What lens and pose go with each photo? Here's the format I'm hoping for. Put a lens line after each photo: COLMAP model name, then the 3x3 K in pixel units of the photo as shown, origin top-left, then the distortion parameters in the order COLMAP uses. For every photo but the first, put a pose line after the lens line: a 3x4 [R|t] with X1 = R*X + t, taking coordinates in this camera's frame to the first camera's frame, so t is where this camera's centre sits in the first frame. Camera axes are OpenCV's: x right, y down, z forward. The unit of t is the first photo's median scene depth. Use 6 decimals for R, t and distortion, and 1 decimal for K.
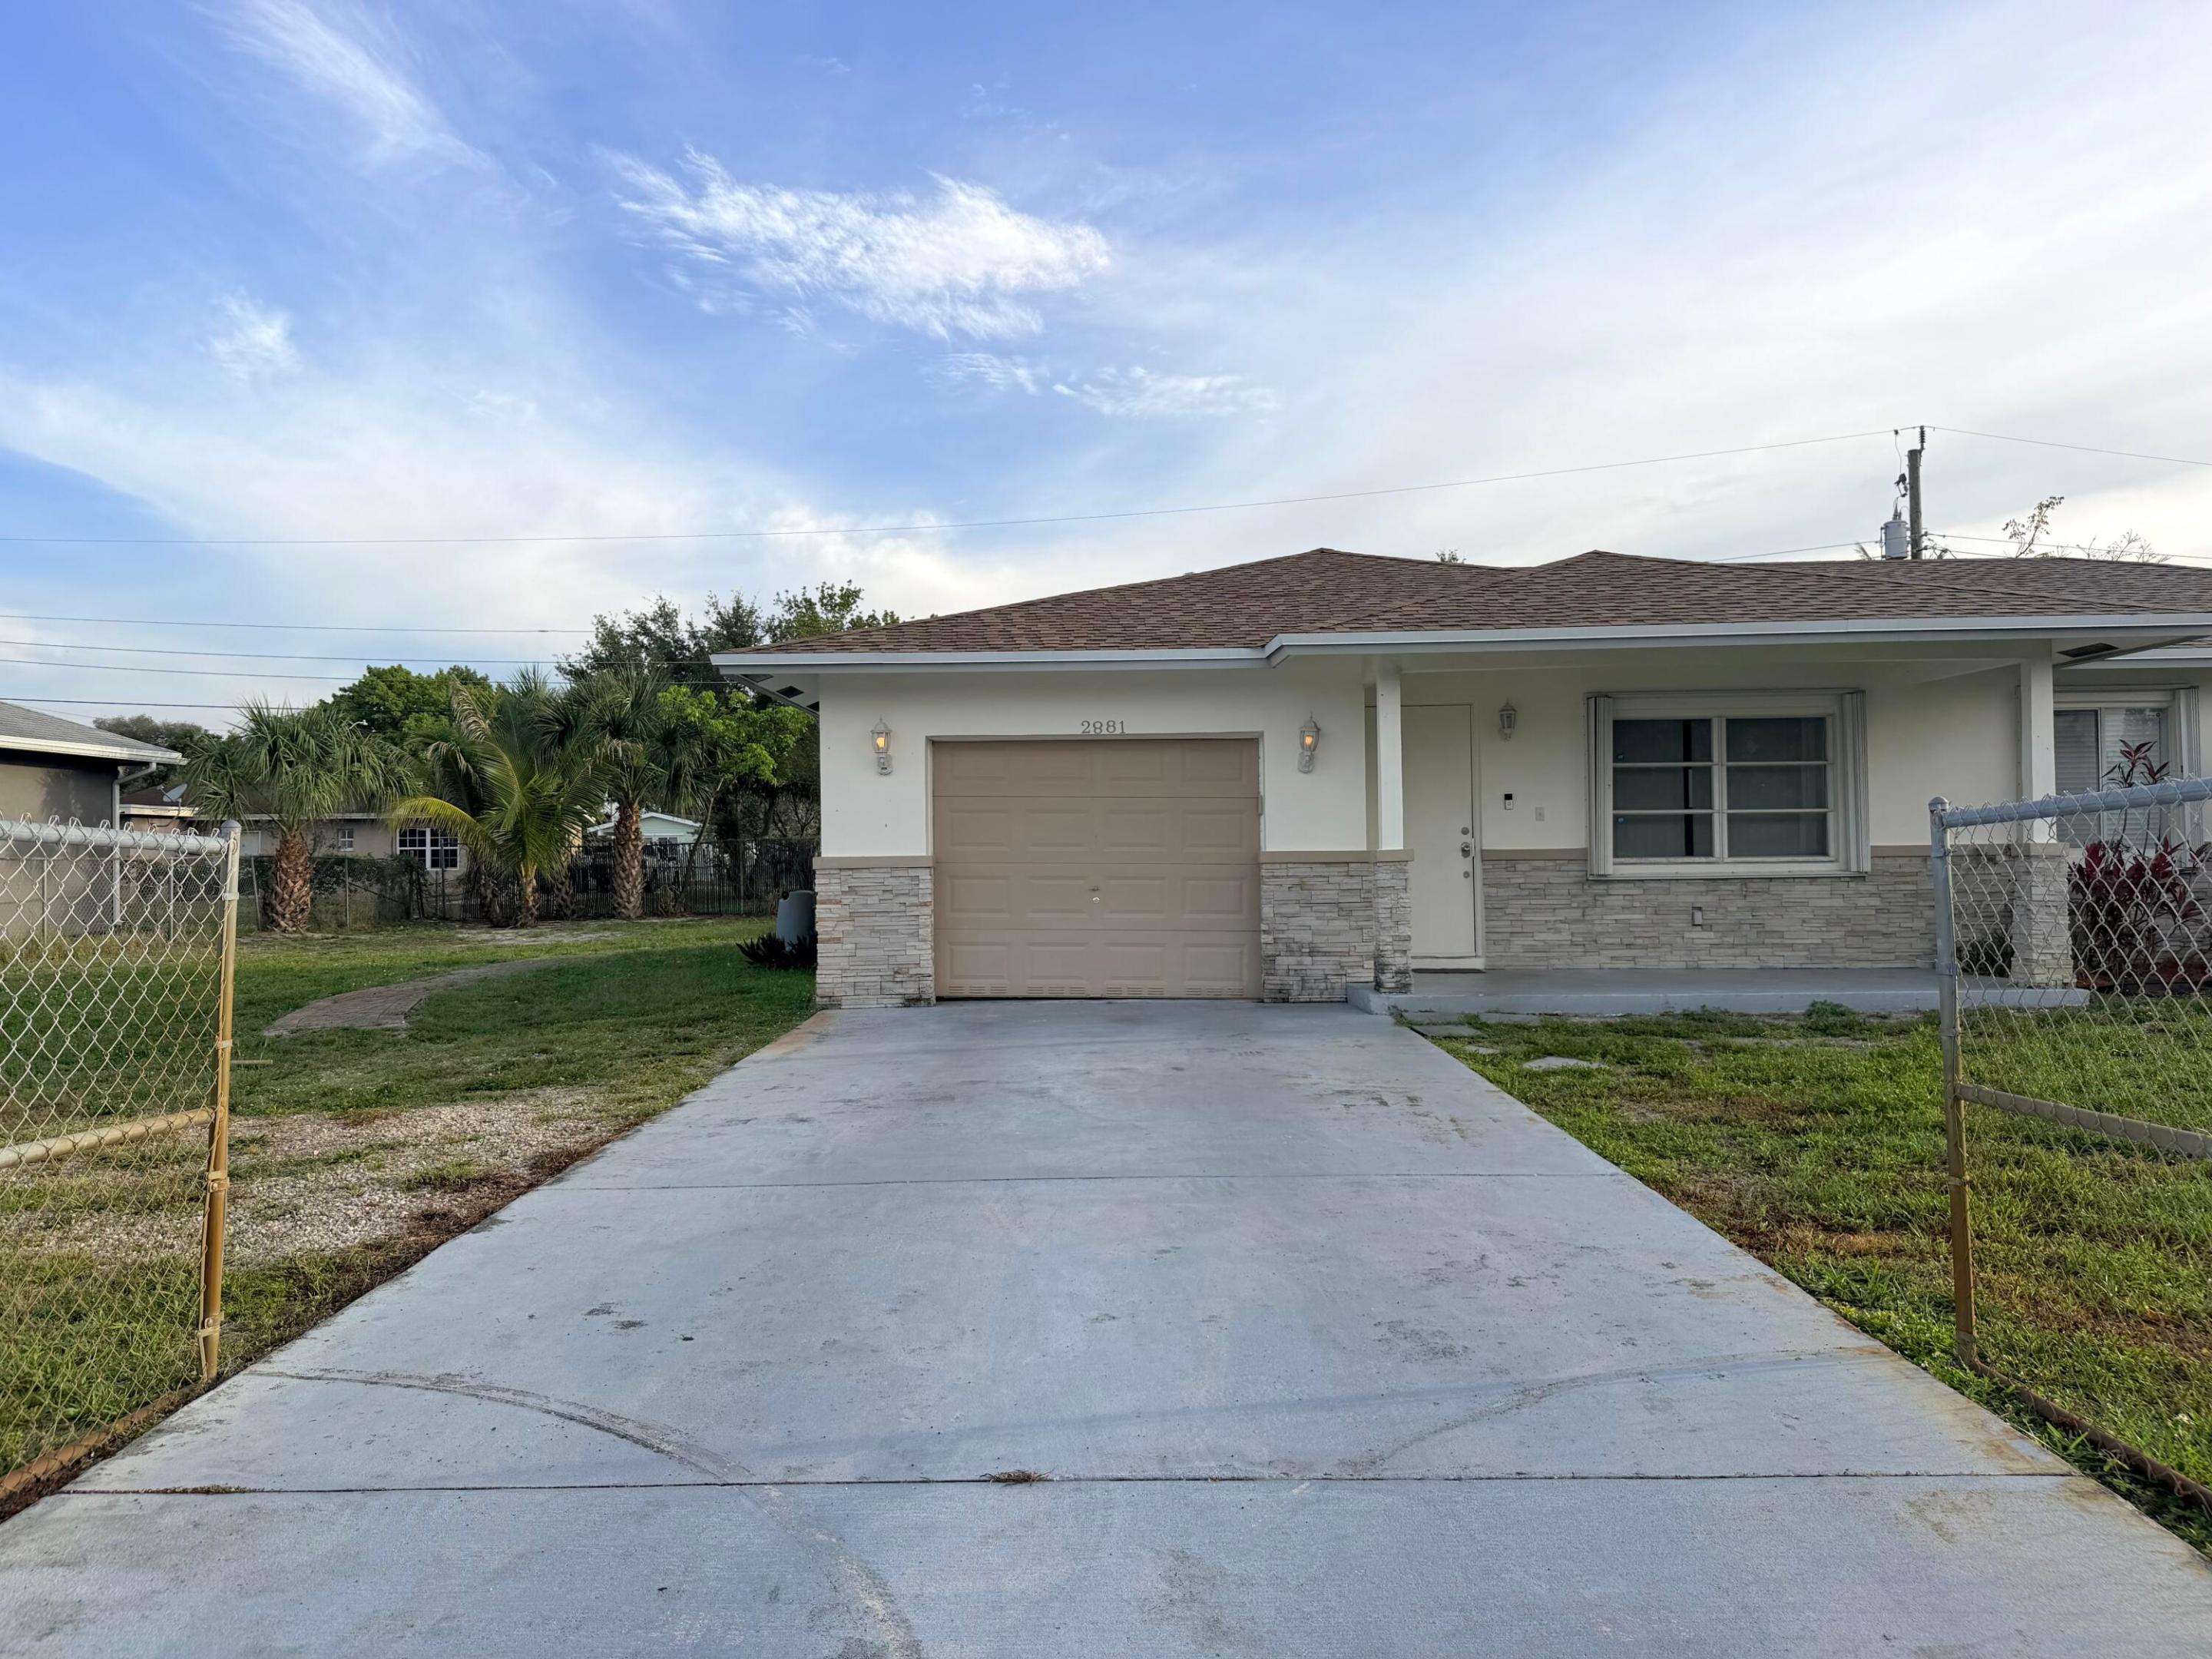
lens RADIAL K [[1543.0, 0, 1142.1], [0, 1543.0, 782.3], [0, 0, 1]] dist [0.083527, -0.091506]
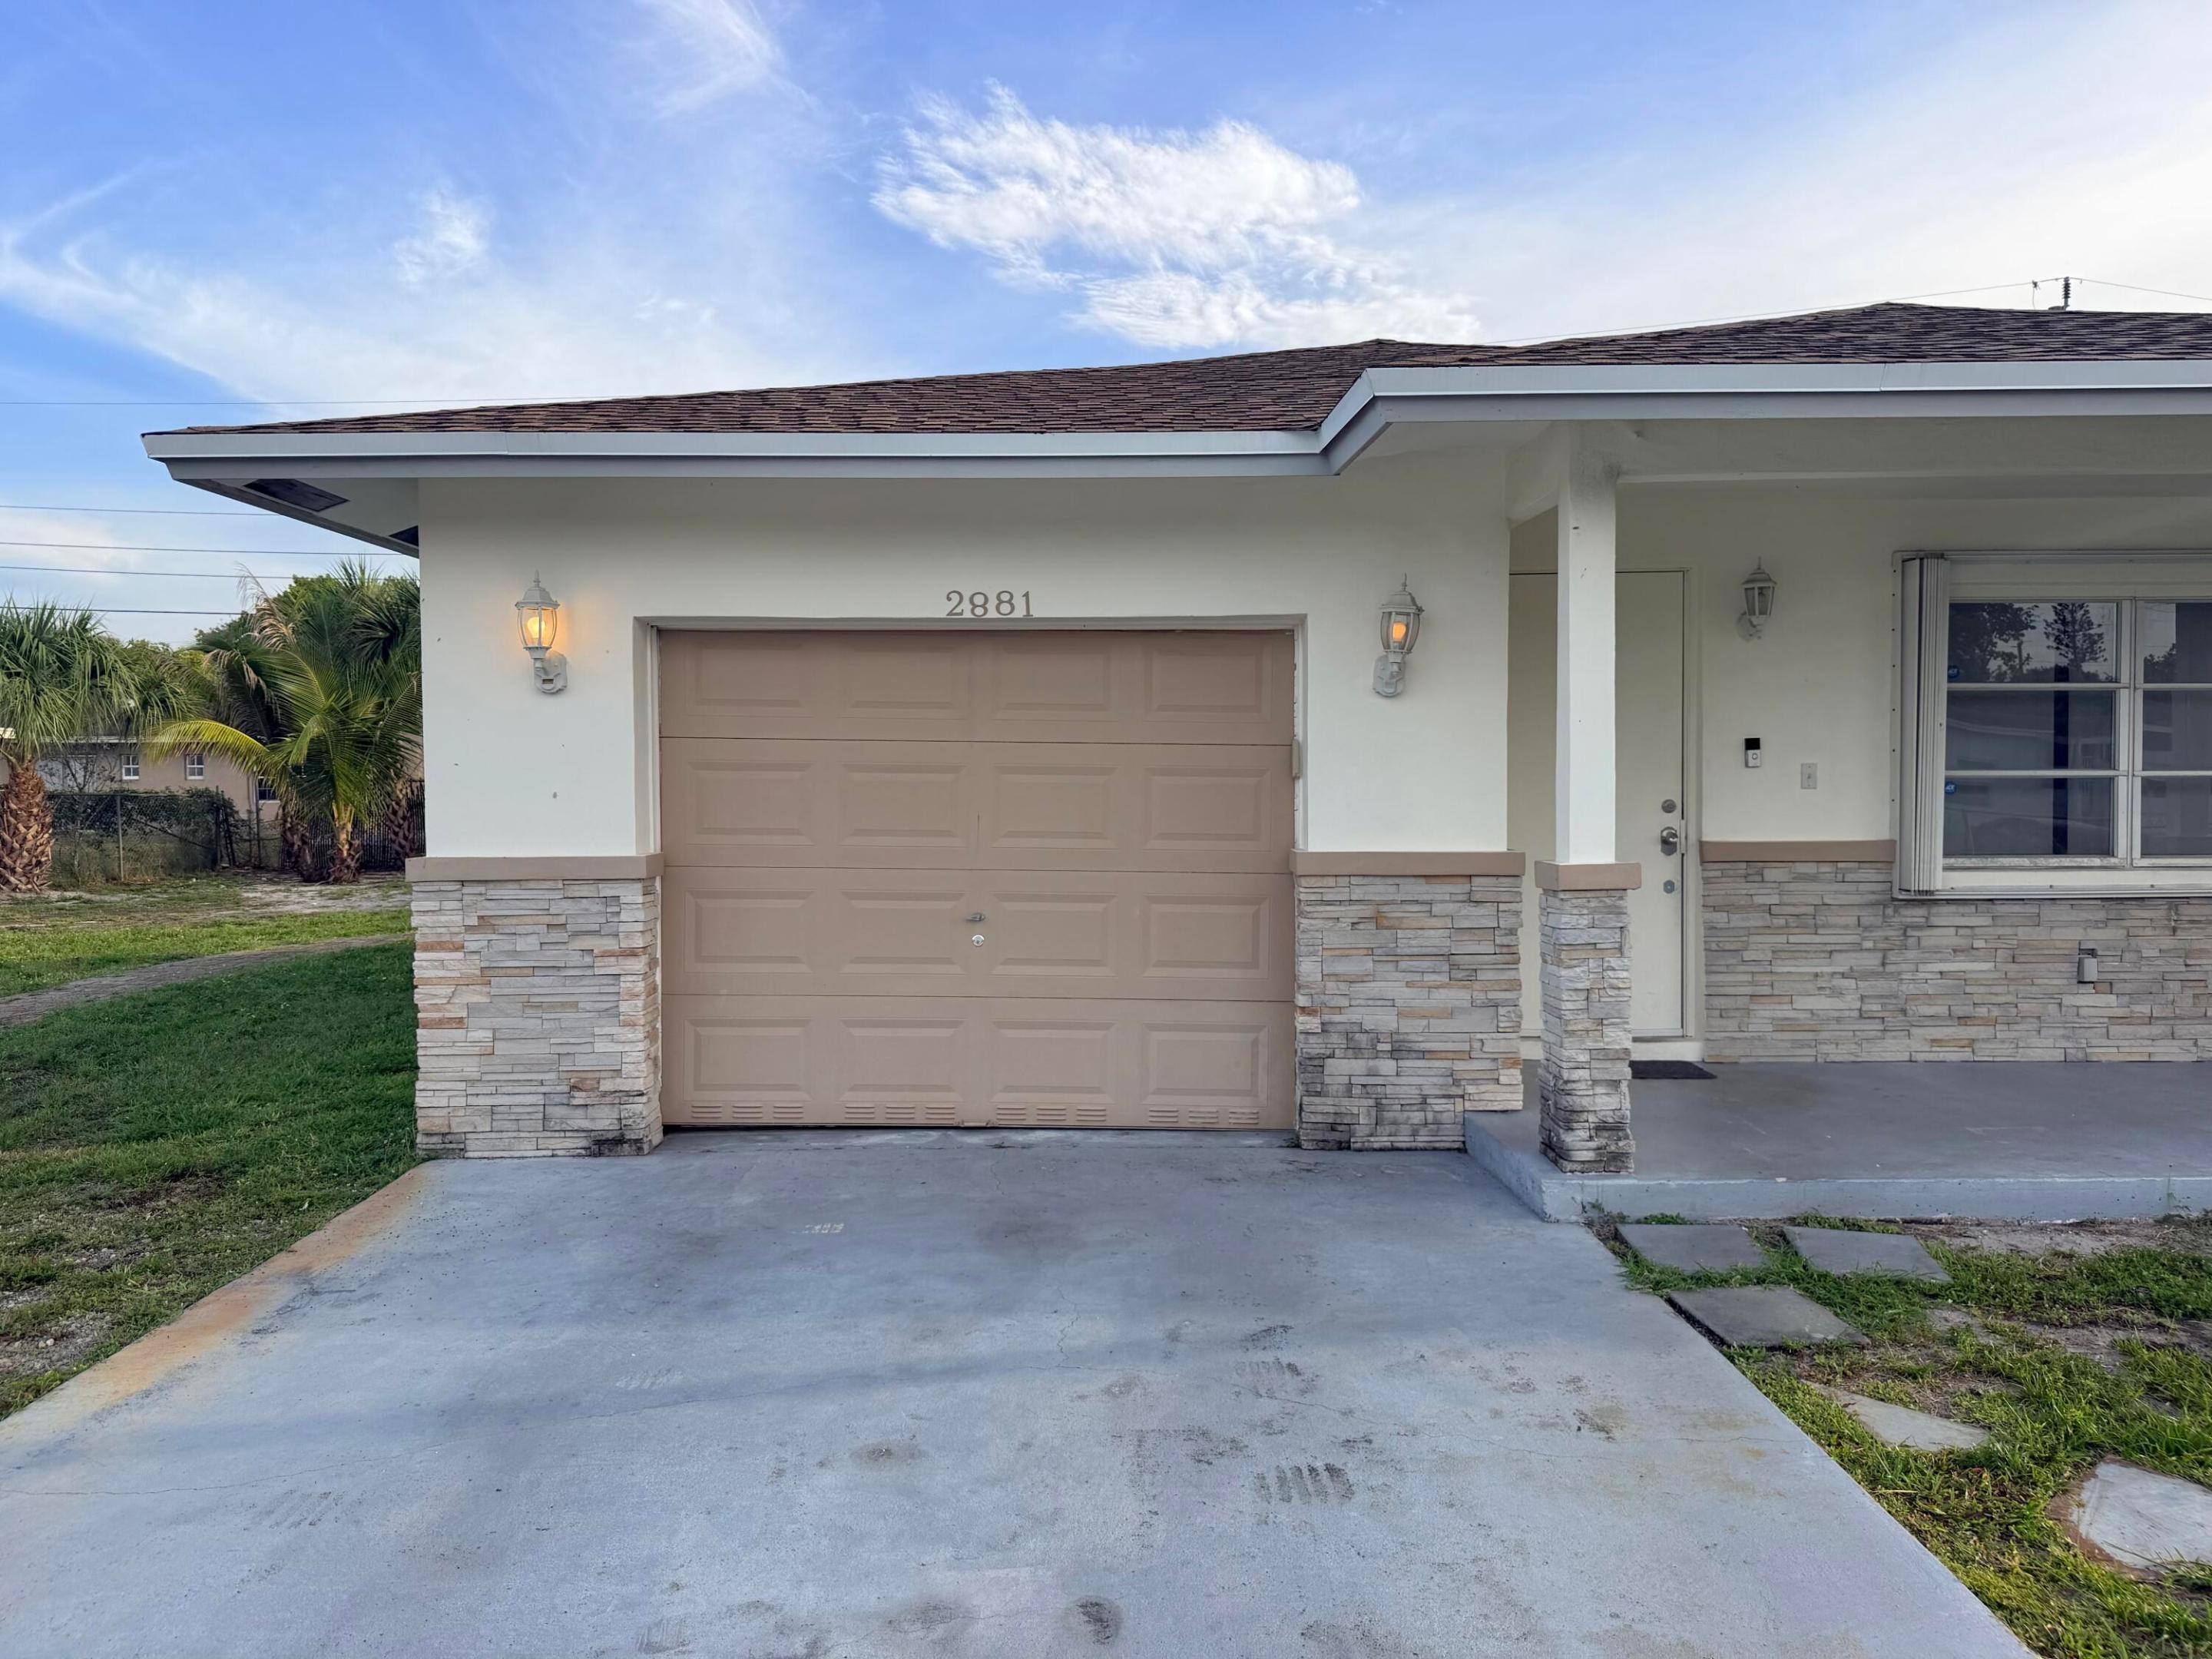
lens RADIAL K [[1543.0, 0, 1147.7], [0, 1543.0, 793.0], [0, 0, 1]] dist [0.083527, -0.091506]
pose [[0.999846, 0.006214, 0.016429, 0.017928], [-0.007112, 0.998453, 0.055138, -0.002151], [-0.016061, -0.055246, 0.998344, 0.464194]]
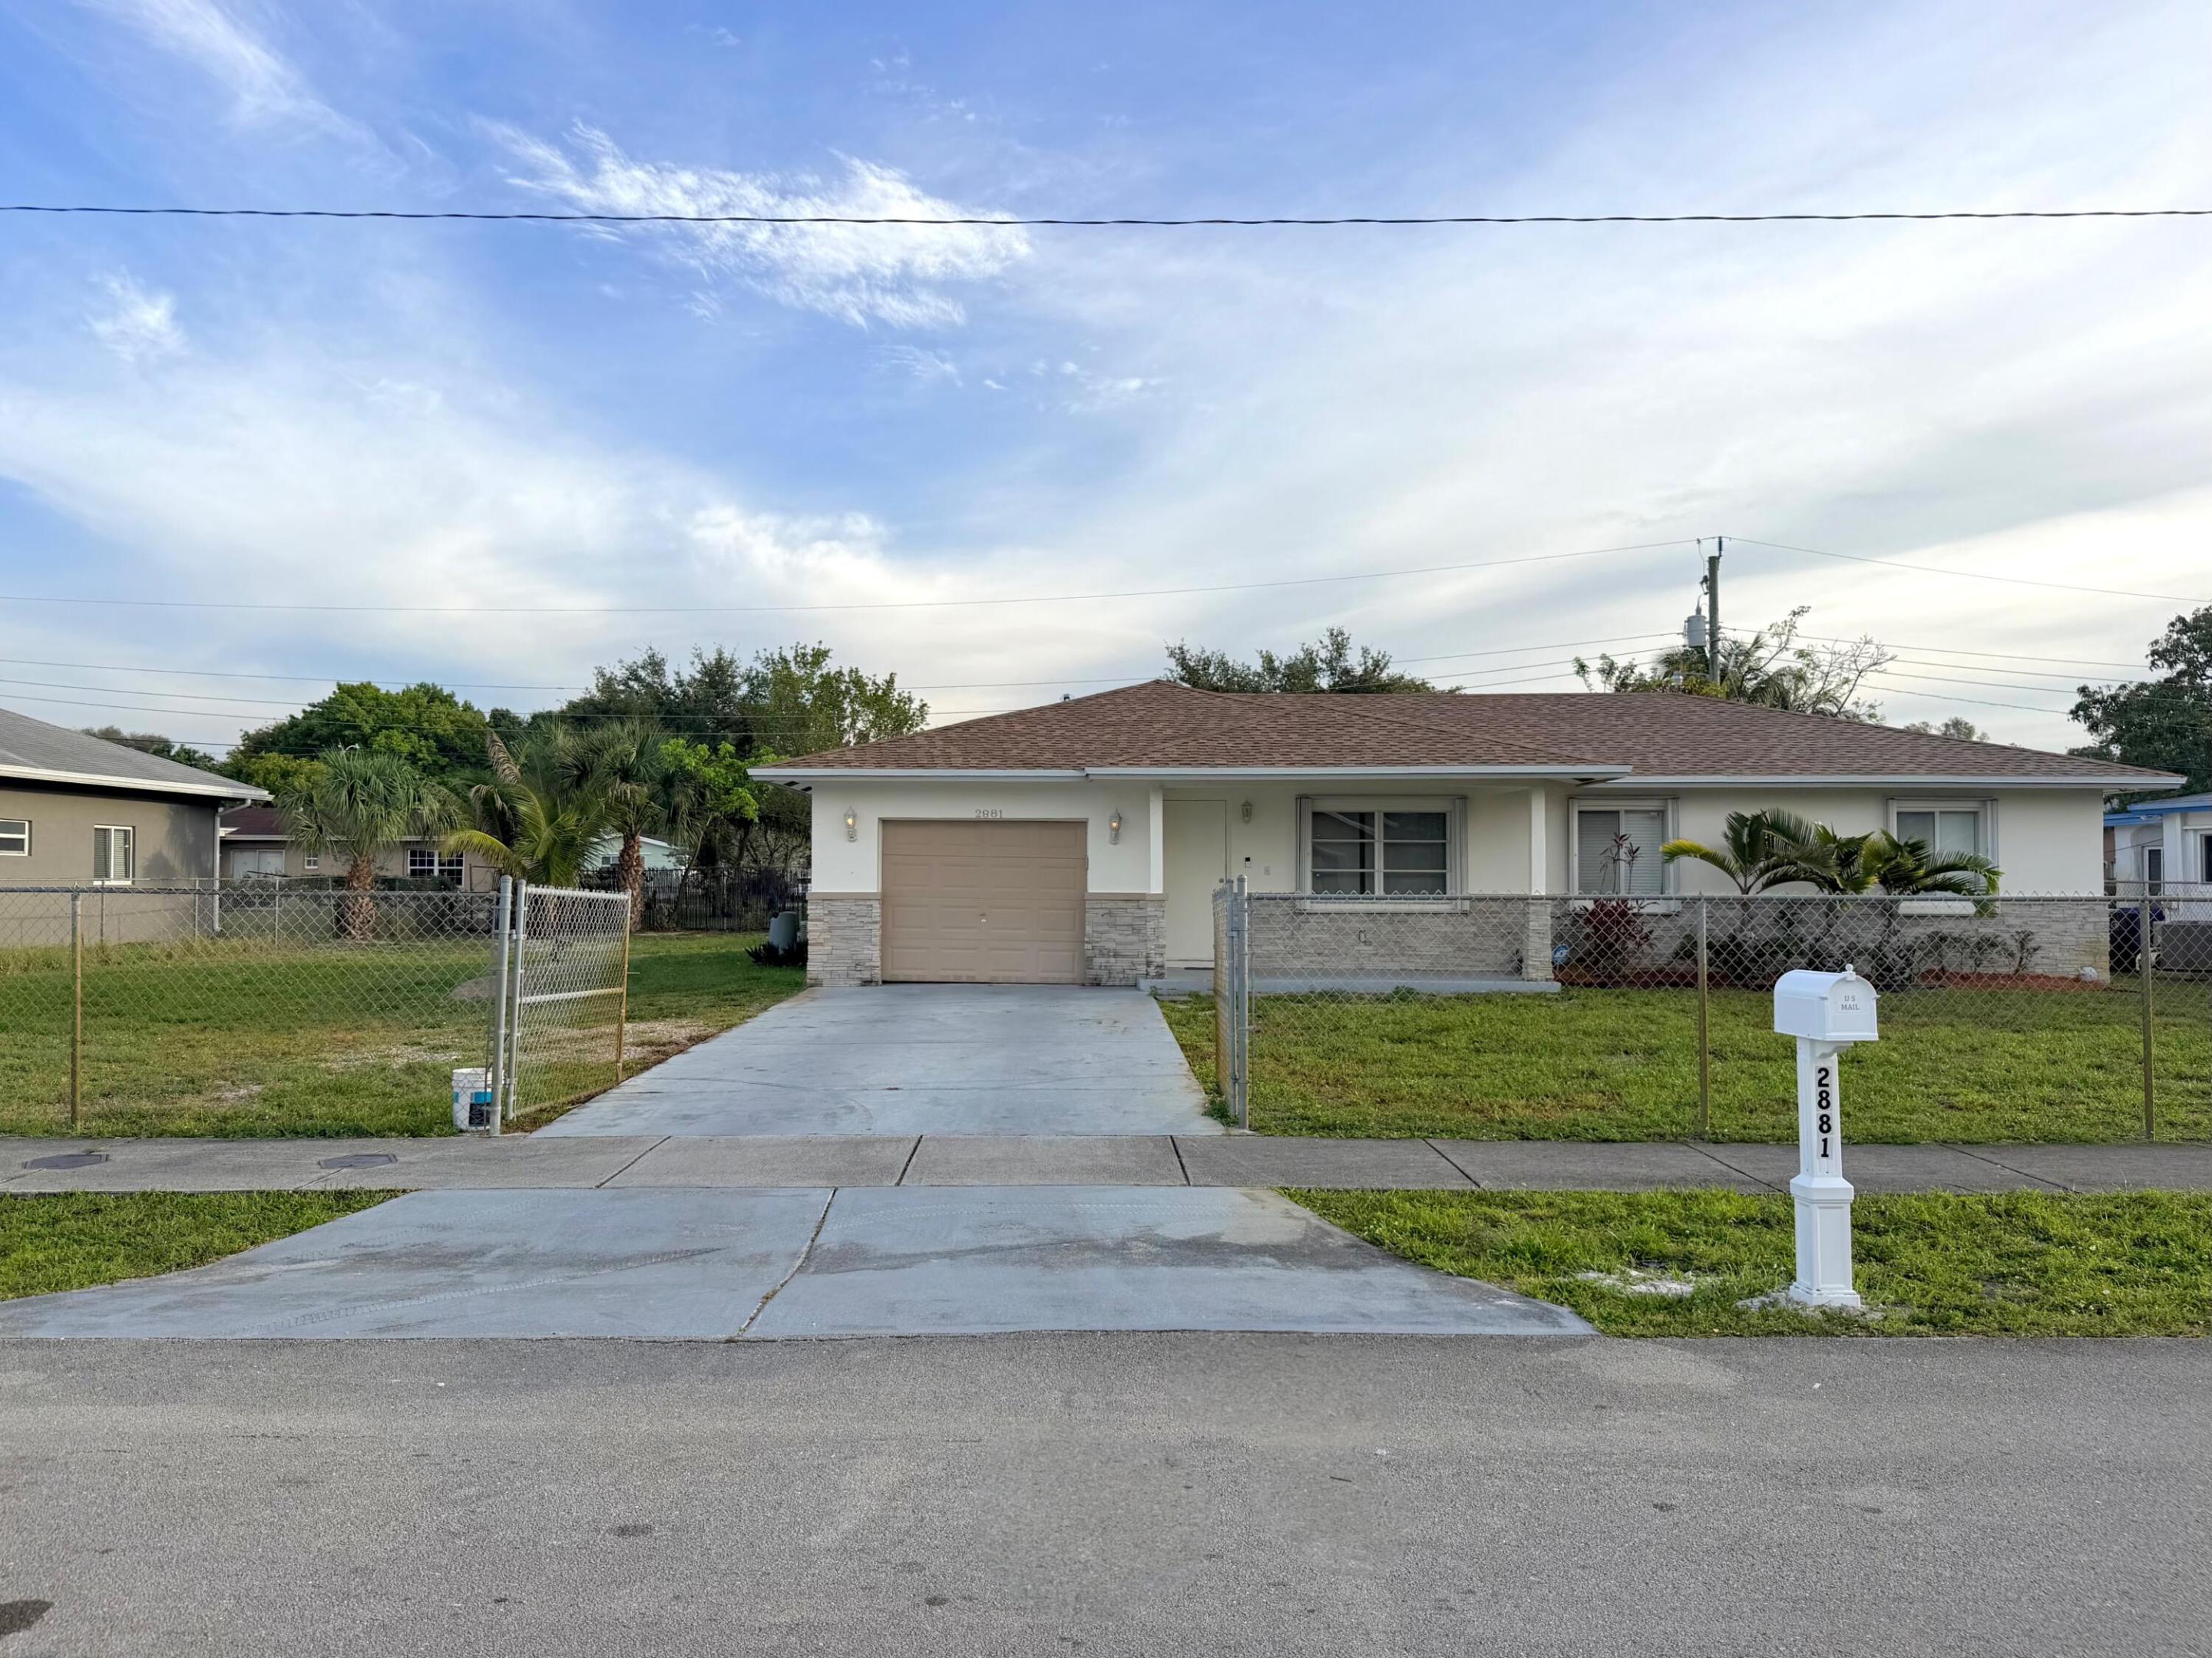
lens RADIAL K [[1542.8, 0, 1131.1], [0, 1542.8, 824.6], [0, 0, 1]] dist [0.083527, -0.091506]
pose [[0.999738, 0.015099, 0.017199, 0.089763], [-0.015305, 0.999812, 0.011920, -0.043433], [-0.017016, -0.012181, 0.999781, -0.573568]]
